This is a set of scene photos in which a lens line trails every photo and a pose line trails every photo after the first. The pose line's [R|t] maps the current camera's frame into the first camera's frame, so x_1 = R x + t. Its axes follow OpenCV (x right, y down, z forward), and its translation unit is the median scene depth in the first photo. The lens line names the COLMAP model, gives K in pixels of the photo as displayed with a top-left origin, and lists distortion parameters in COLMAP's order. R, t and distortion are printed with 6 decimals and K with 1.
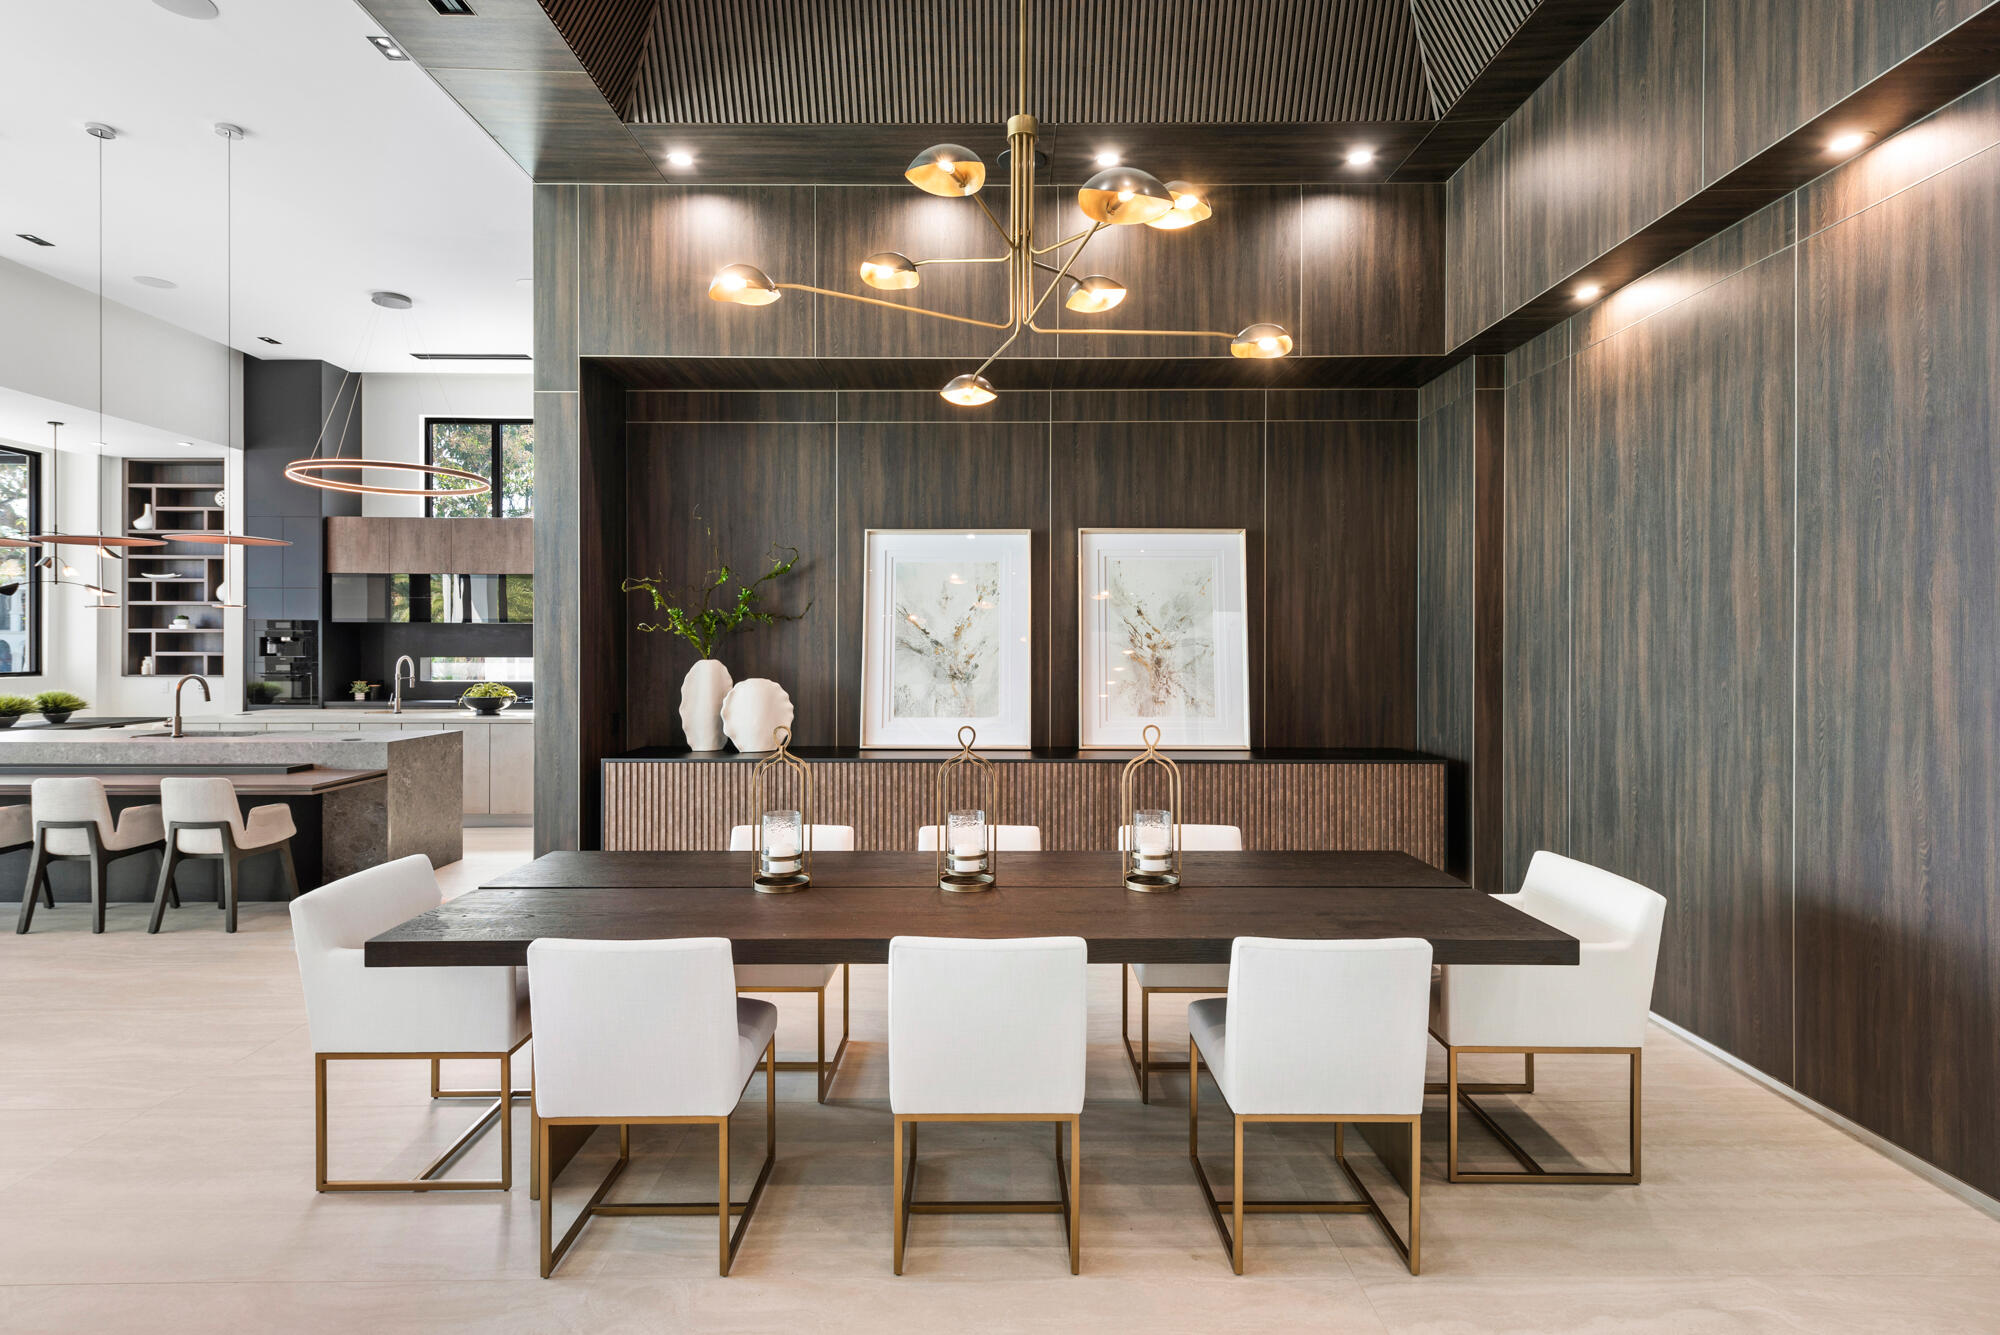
lens RADIAL K [[1000.7, 0, 1002.5], [0, 1000.7, 656.3], [0, 0, 1]] dist [0.017183, -0.010307]
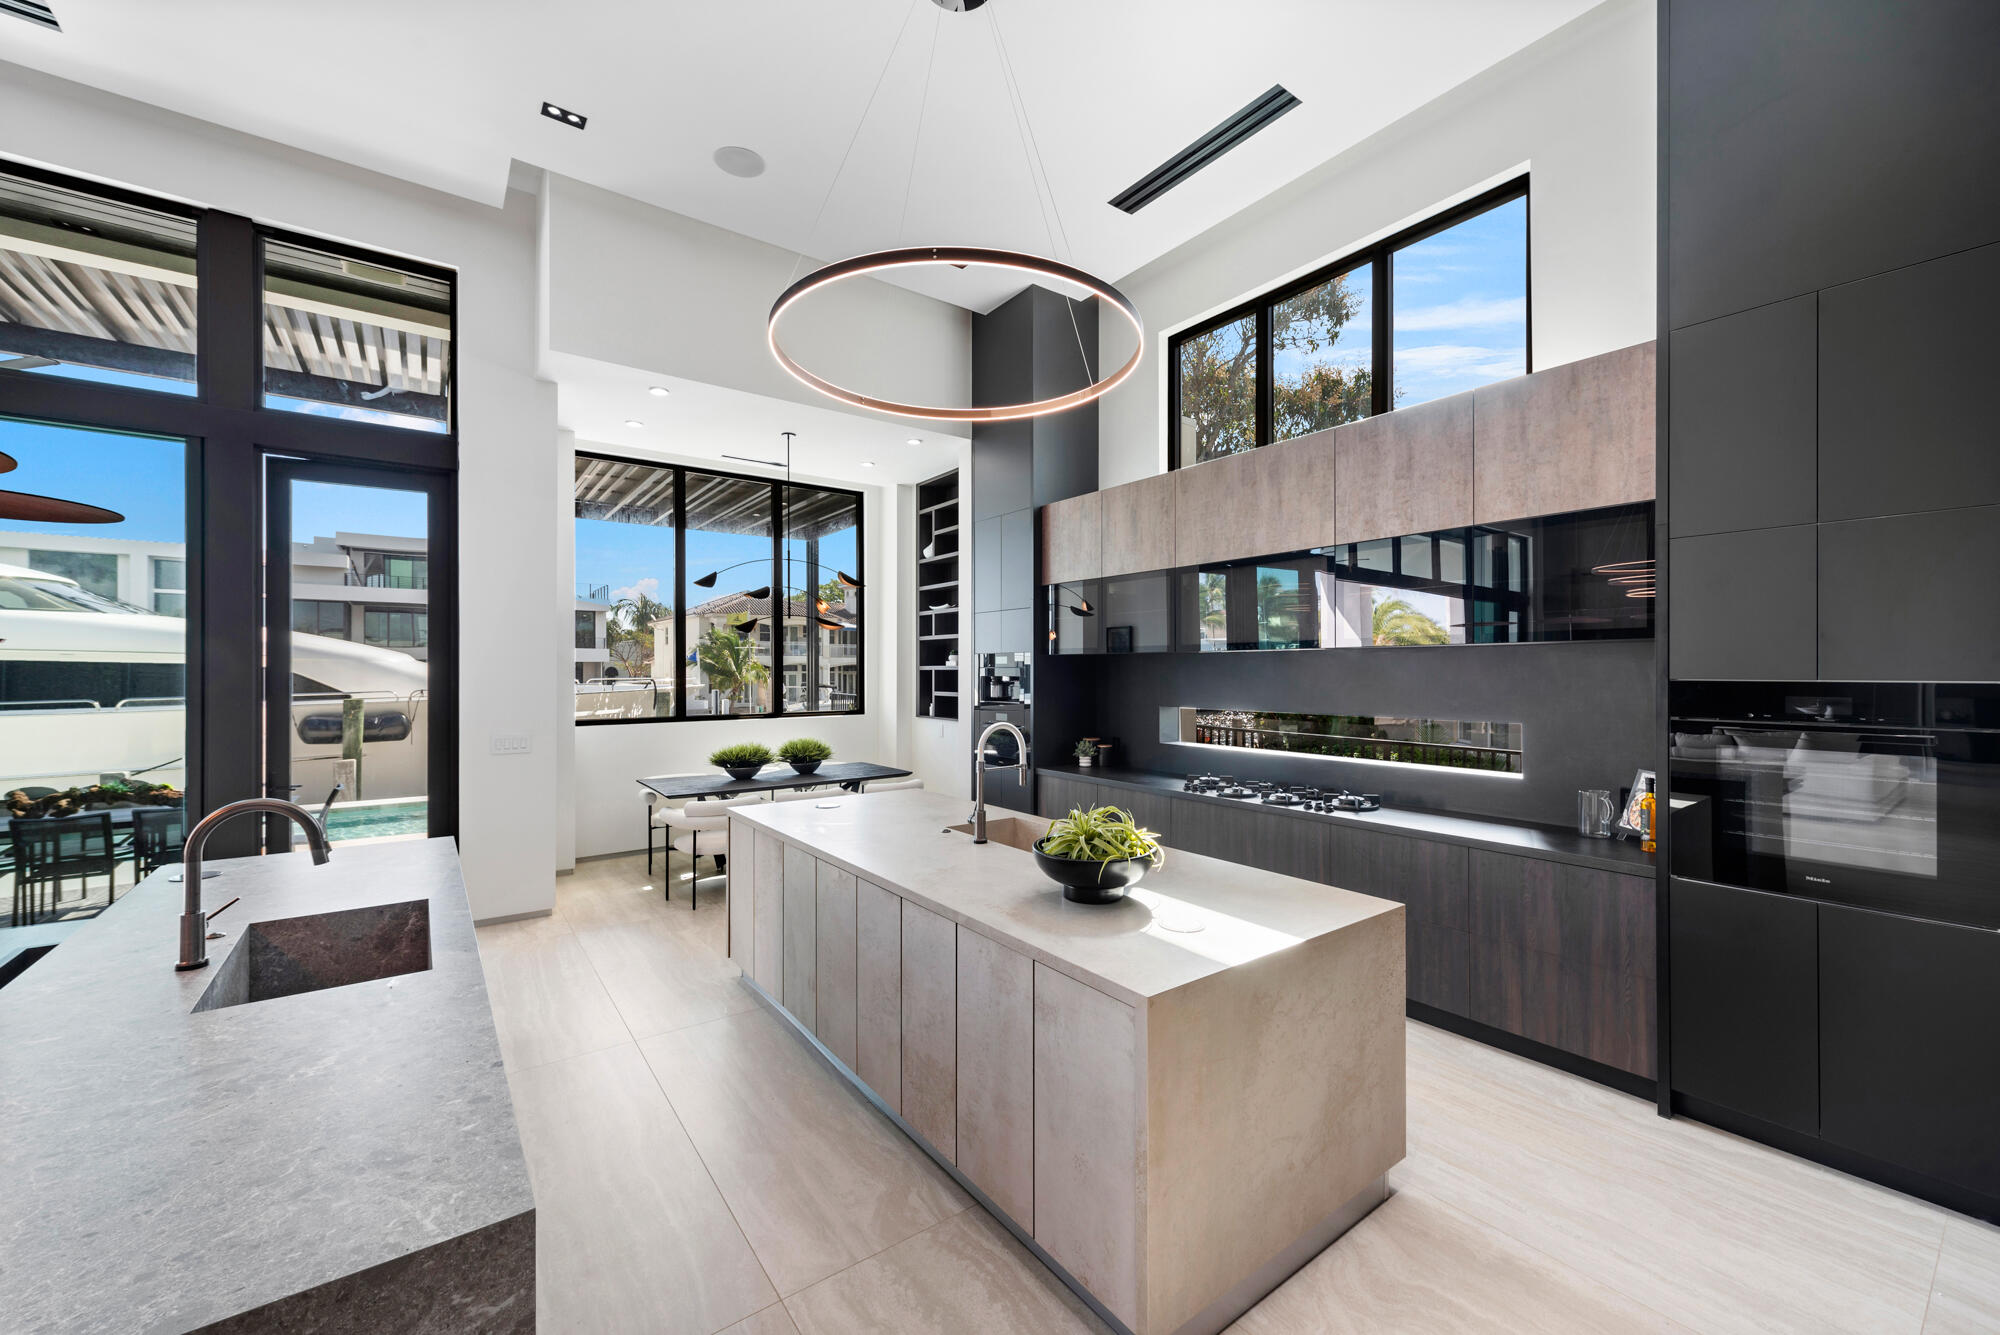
lens RADIAL K [[778.4, 0, 1010.0], [0, 778.4, 673.4], [0, 0, 1]] dist [-0.000085, 0.000192]
pose [[0.593366, -0.000031, -0.804933, -0.499702], [-0.002779, 0.999994, -0.002086, -0.040598], [0.804928, 0.003475, 0.593362, 1.343938]]
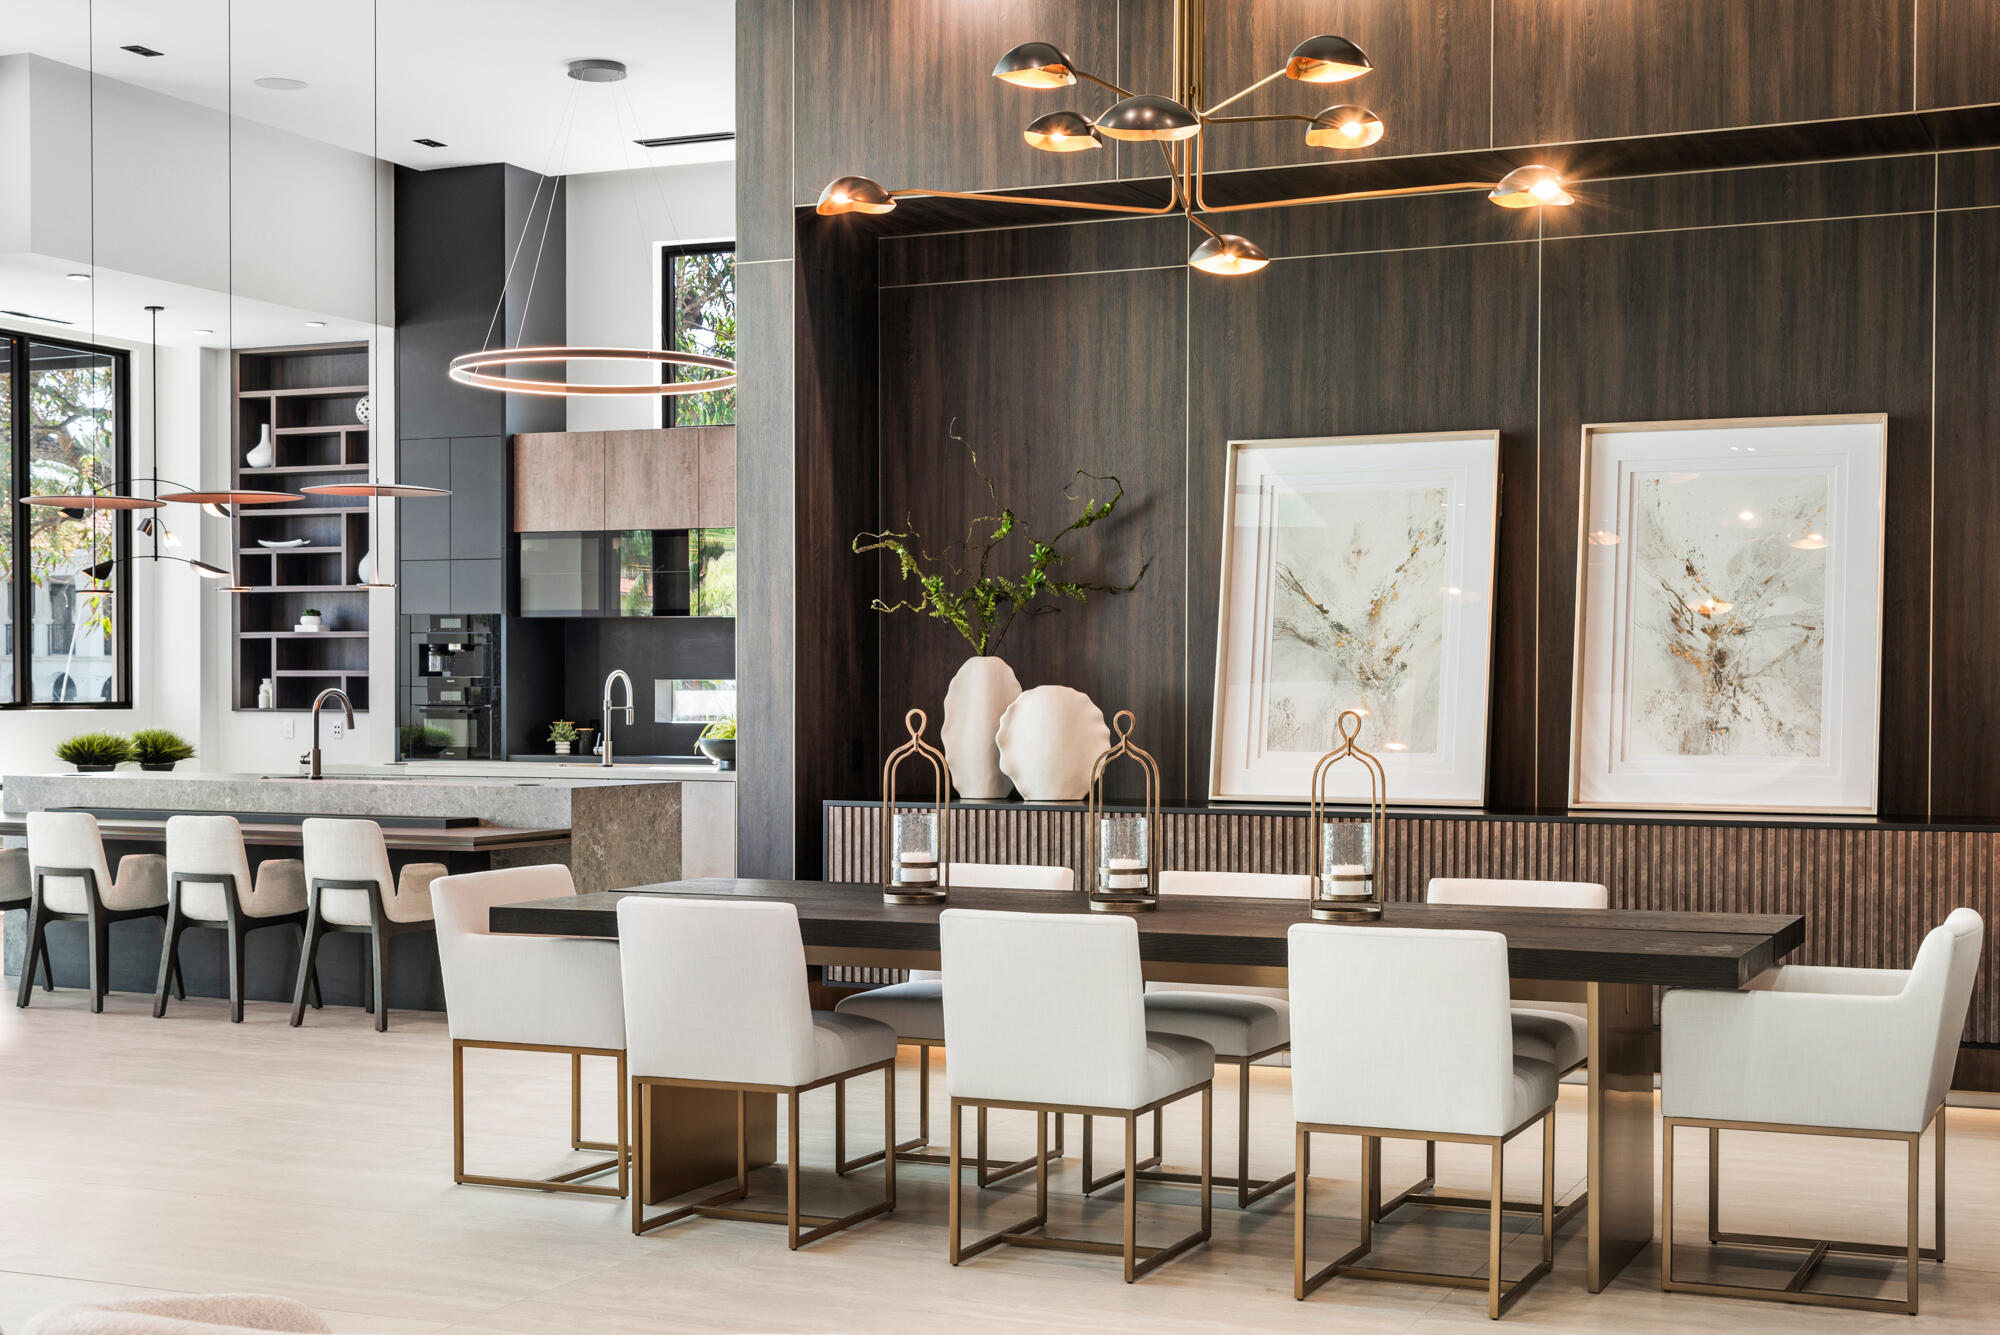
lens RADIAL K [[2540.4, 0, 1002.1], [0, 2540.4, 791.5], [0, 0, 1]] dist [0.011780, -0.005082]
pose [[0.915830, 0.016832, -0.401214, 0.352389], [-0.004083, 0.999460, 0.032610, 0.034958], [0.401547, -0.028227, 0.915404, -0.461118]]
